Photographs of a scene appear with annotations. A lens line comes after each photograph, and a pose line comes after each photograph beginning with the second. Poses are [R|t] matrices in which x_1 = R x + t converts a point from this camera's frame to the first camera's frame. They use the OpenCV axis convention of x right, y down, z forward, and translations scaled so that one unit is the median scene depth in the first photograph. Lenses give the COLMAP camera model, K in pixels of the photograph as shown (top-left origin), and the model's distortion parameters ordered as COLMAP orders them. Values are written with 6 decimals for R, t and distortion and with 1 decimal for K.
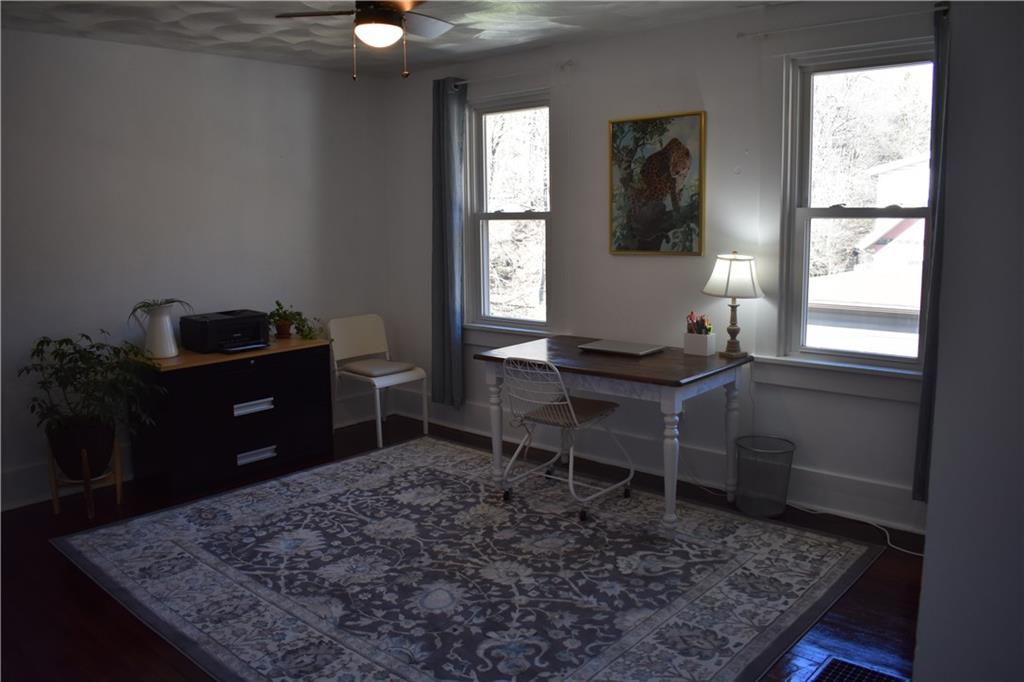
lens RADIAL K [[793.6, 0, 512.0], [0, 793.6, 341.0], [0, 0, 1]] dist [-0.102023, 0.021373]
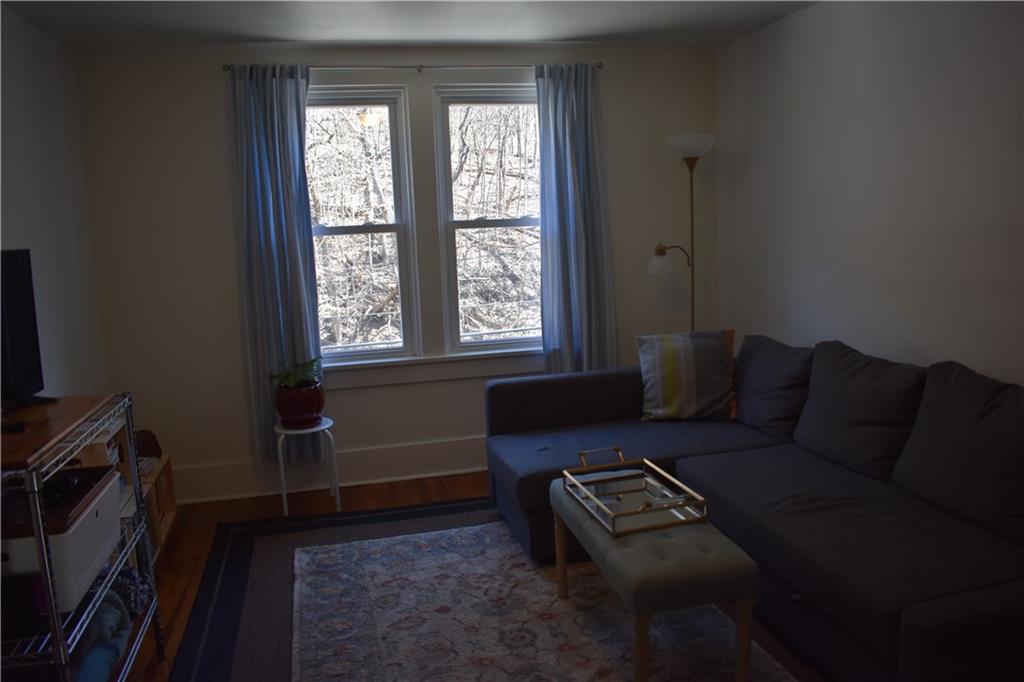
lens RADIAL K [[793.6, 0, 512.0], [0, 793.6, 341.0], [0, 0, 1]] dist [-0.102023, 0.021373]
pose [[0.567275, -0.128176, 0.813492, -0.653851], [0.160743, 0.986047, 0.043273, -0.040379], [-0.807688, 0.106216, 0.579963, 0.333876]]
